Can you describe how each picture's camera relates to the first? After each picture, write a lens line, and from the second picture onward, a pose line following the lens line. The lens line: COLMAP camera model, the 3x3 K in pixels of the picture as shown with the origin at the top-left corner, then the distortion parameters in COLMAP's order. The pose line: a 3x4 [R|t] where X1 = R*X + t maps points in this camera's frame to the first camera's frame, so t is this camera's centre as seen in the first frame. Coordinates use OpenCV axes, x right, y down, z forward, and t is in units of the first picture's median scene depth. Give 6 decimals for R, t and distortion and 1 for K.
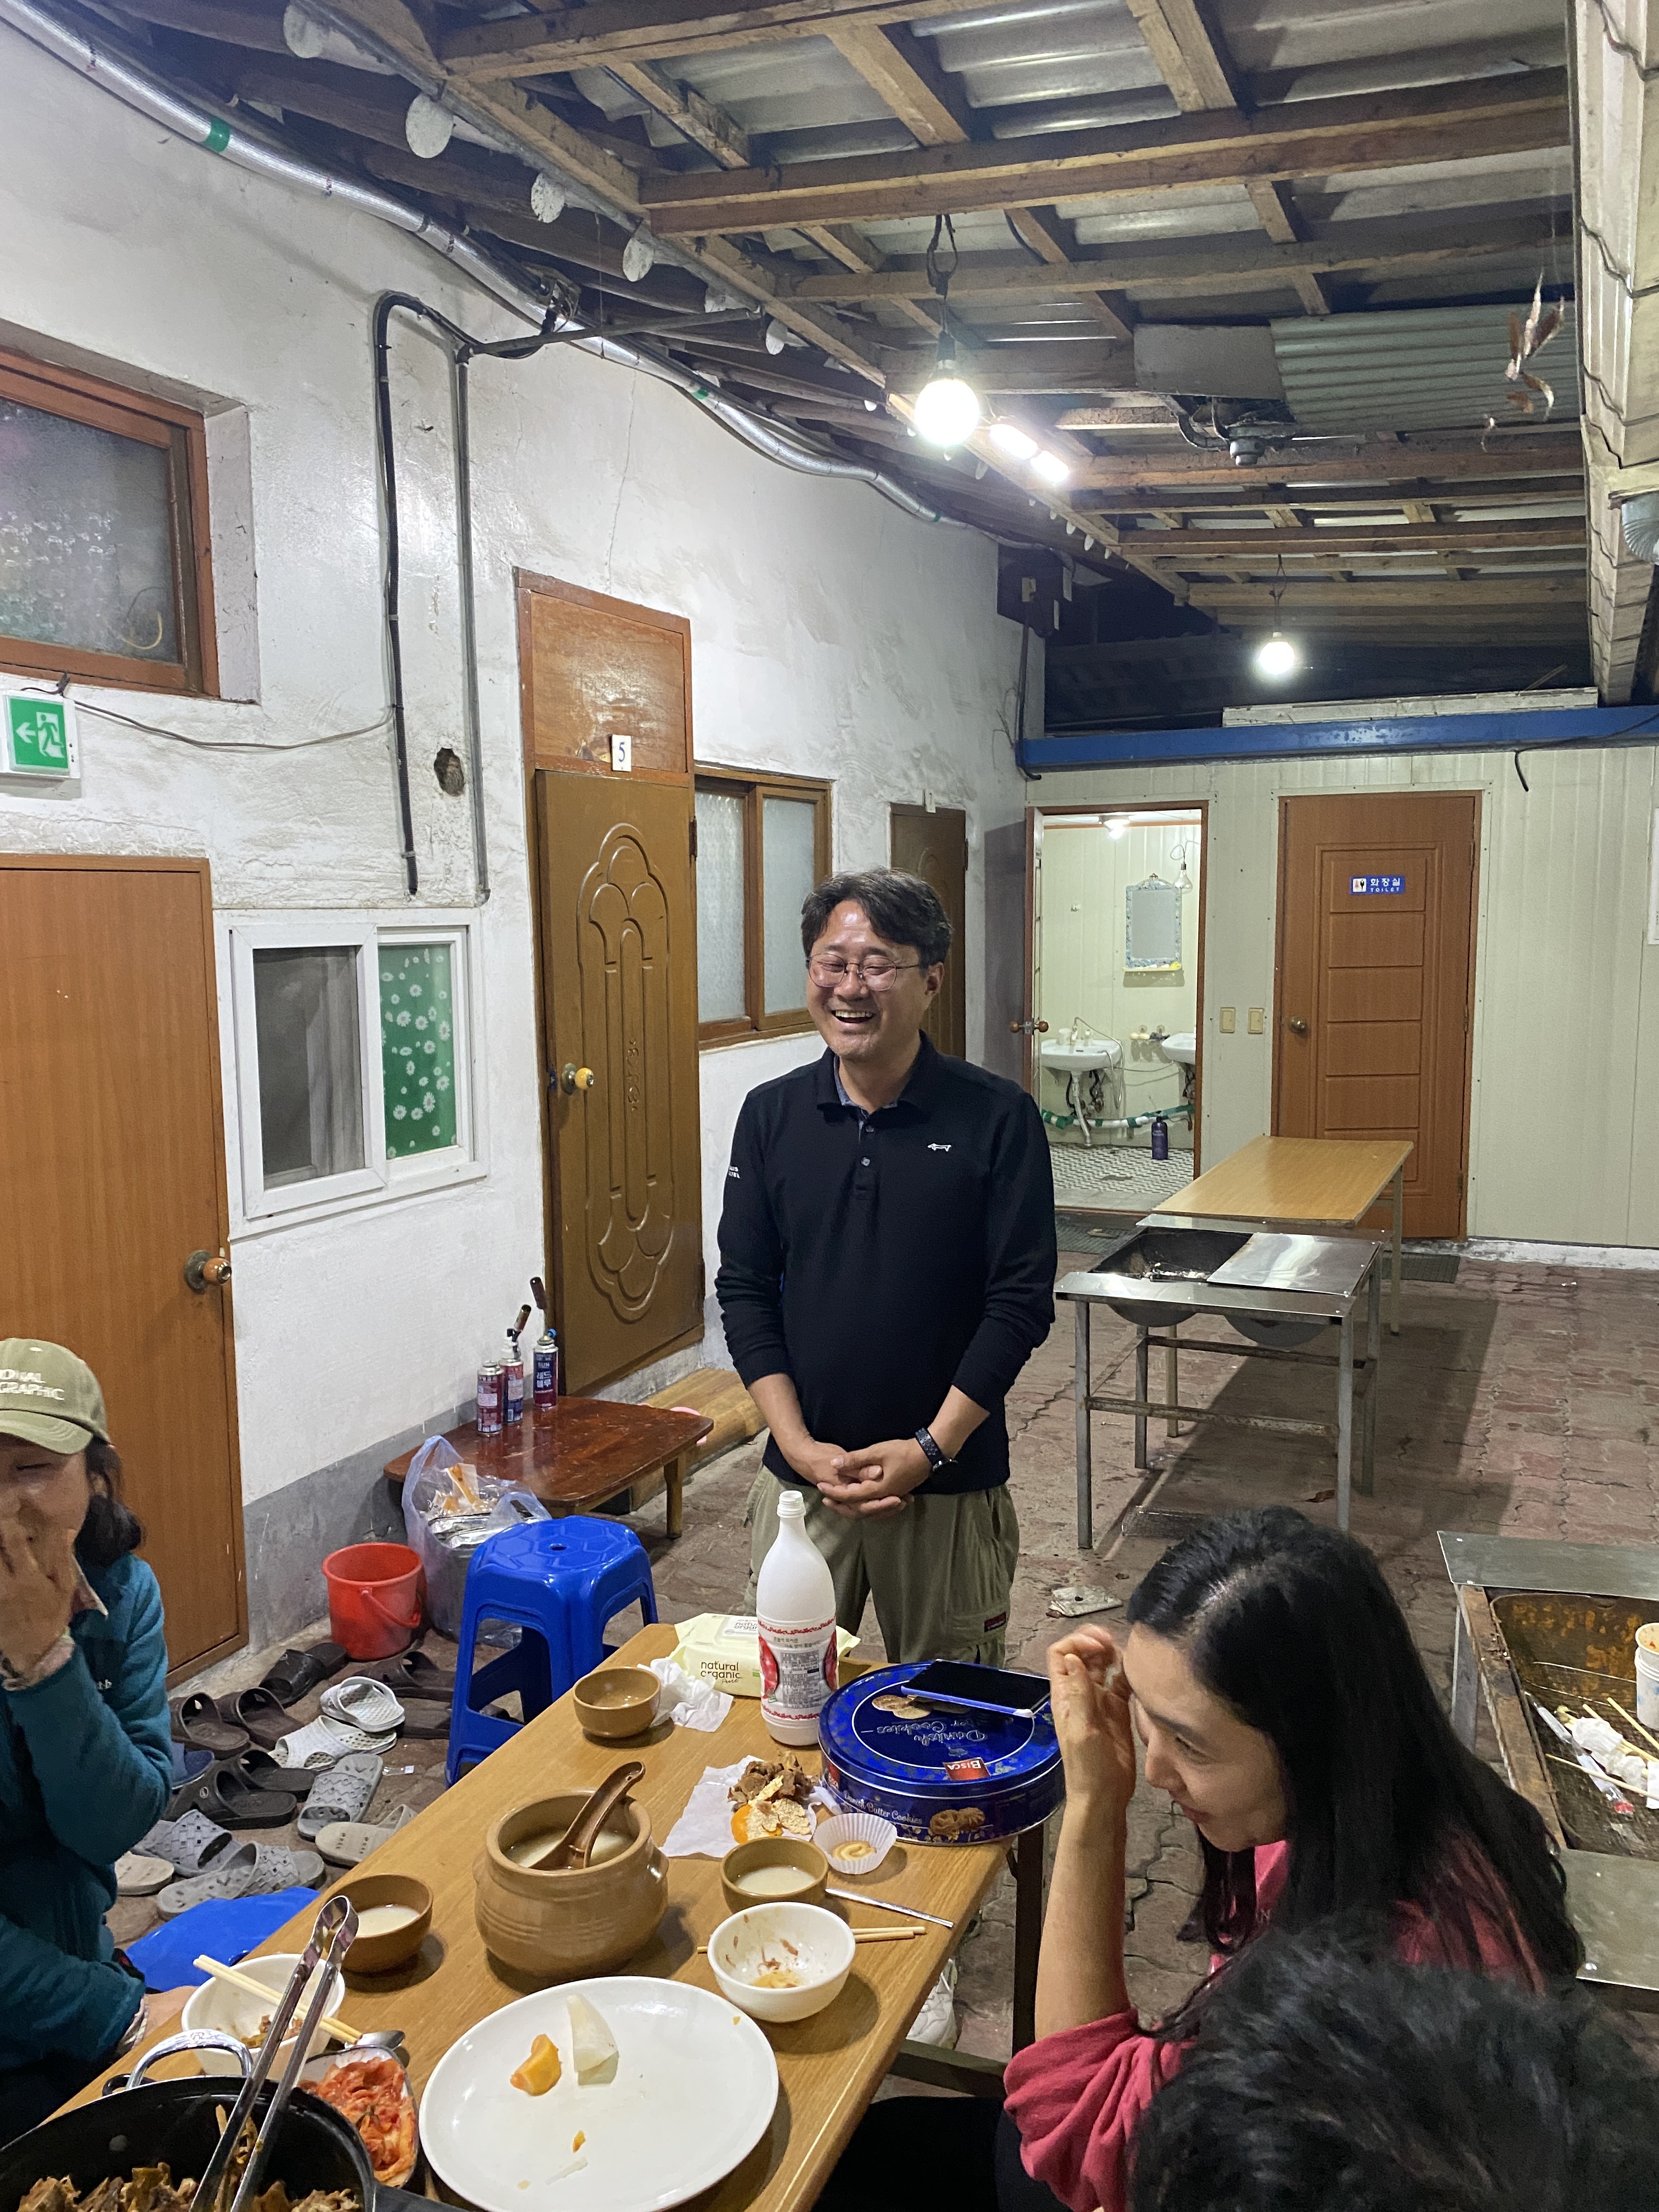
lens RADIAL K [[1635.7, 0, 824.6], [0, 1635.7, 1121.4], [0, 0, 1]] dist [0.006270, -0.017002]
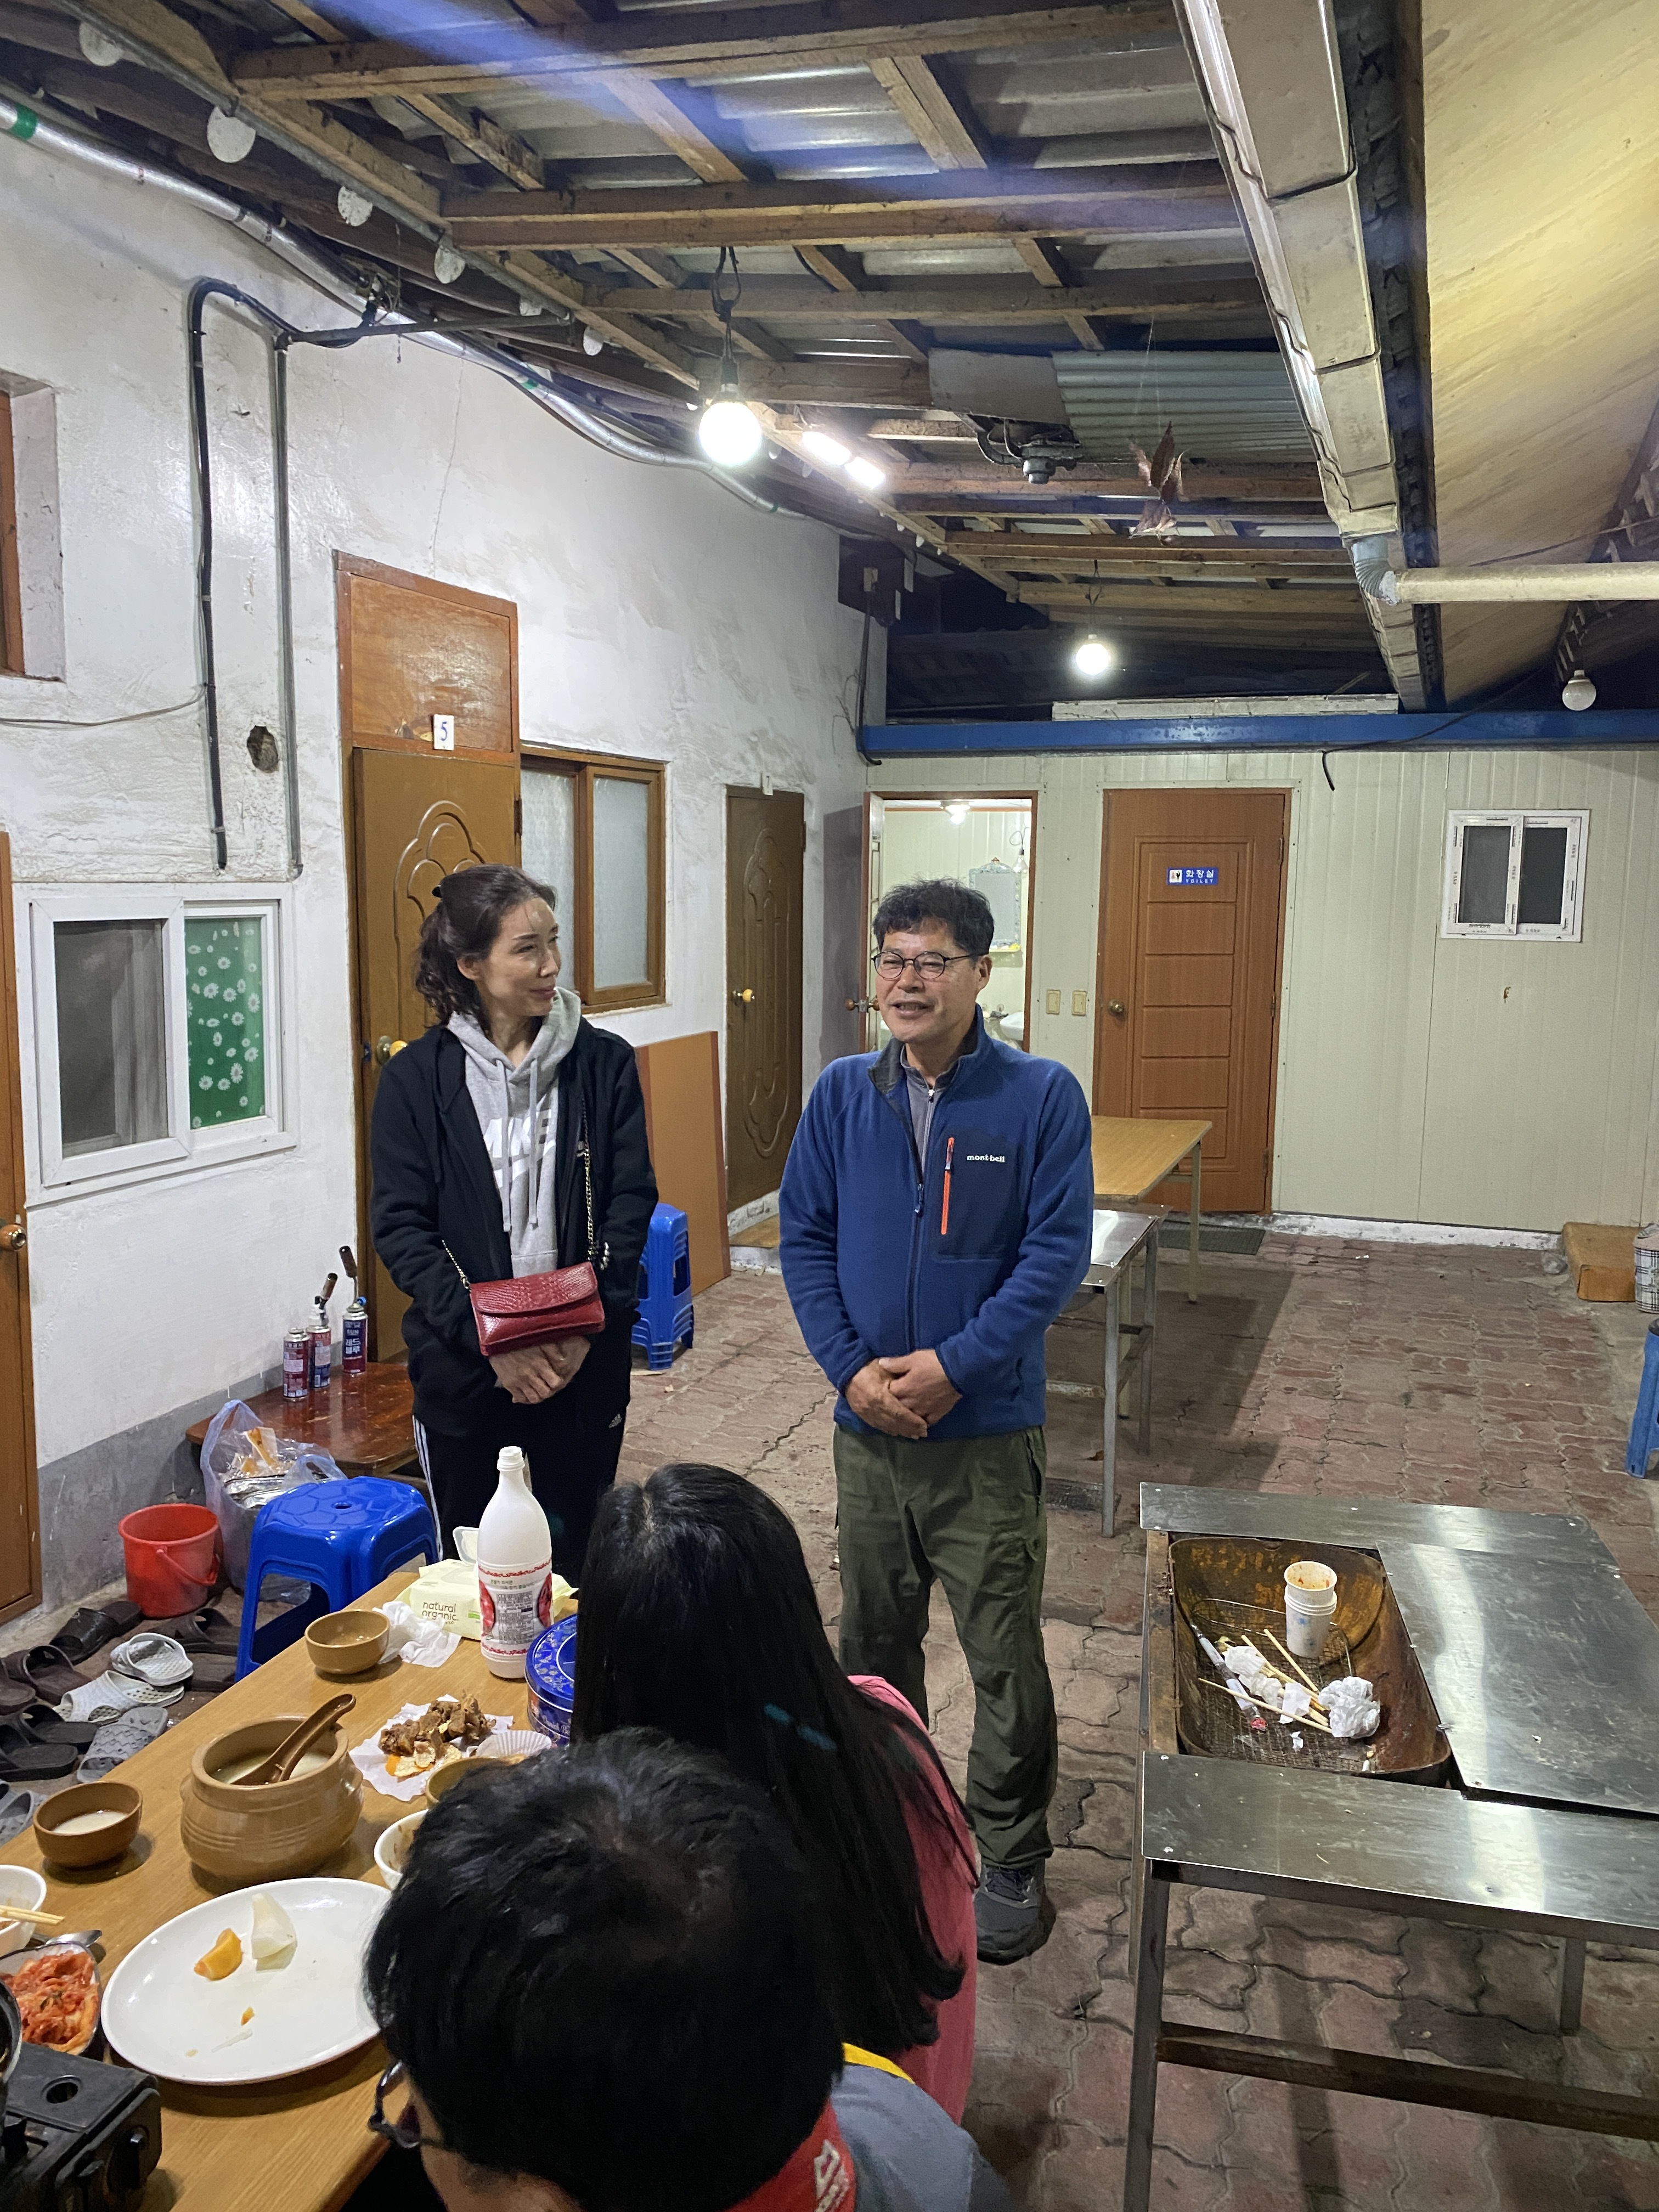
lens RADIAL K [[1635.7, 0, 840.6], [0, 1635.7, 1096.5], [0, 0, 1]] dist [0.006270, -0.017002]
pose [[0.996474, 0.014098, 0.082715, 0.048767], [-0.014459, 0.999888, 0.003761, -0.006464], [-0.082652, -0.004944, 0.996566, -0.048343]]
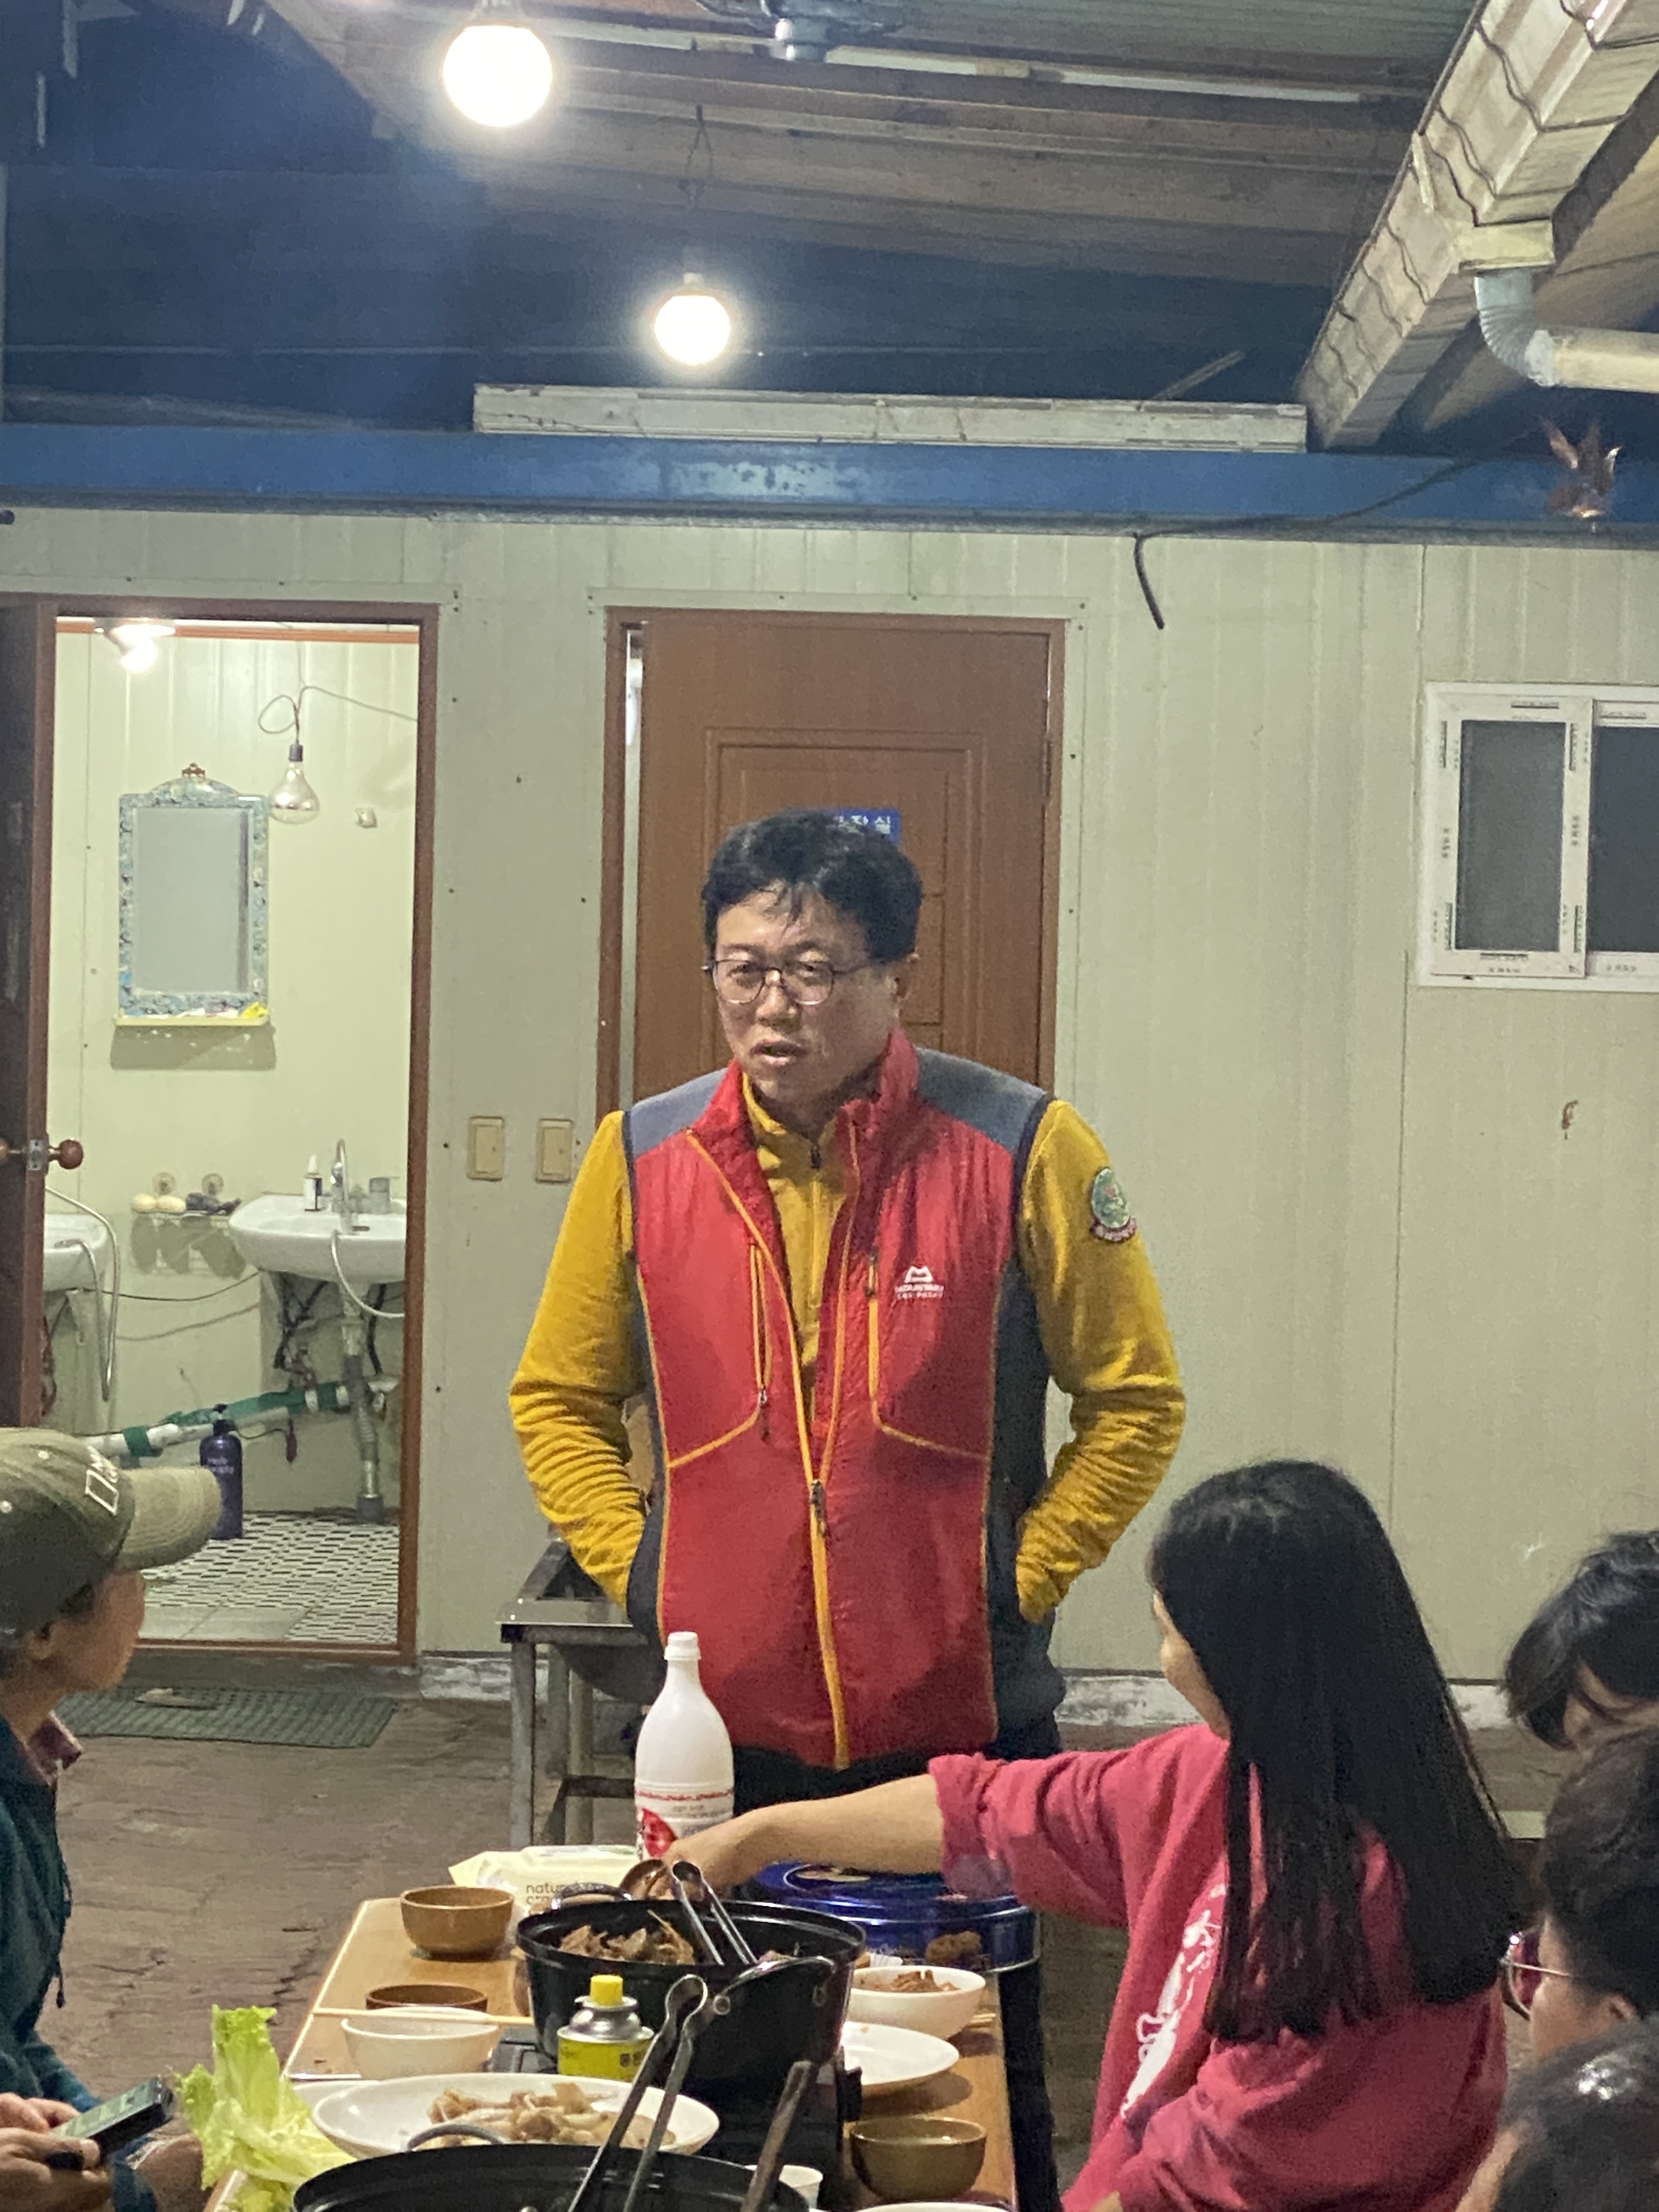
lens RADIAL K [[6412.8, 0, 830.9], [0, 6412.8, 1100.6], [0, 0, 1]] dist [-0.026153, 0.000000]
pose [[0.918719, 0.018793, 0.394465, -0.555847], [0.014895, 0.996507, -0.082165, 0.106810], [-0.394631, 0.081362, 0.915230, -0.889676]]
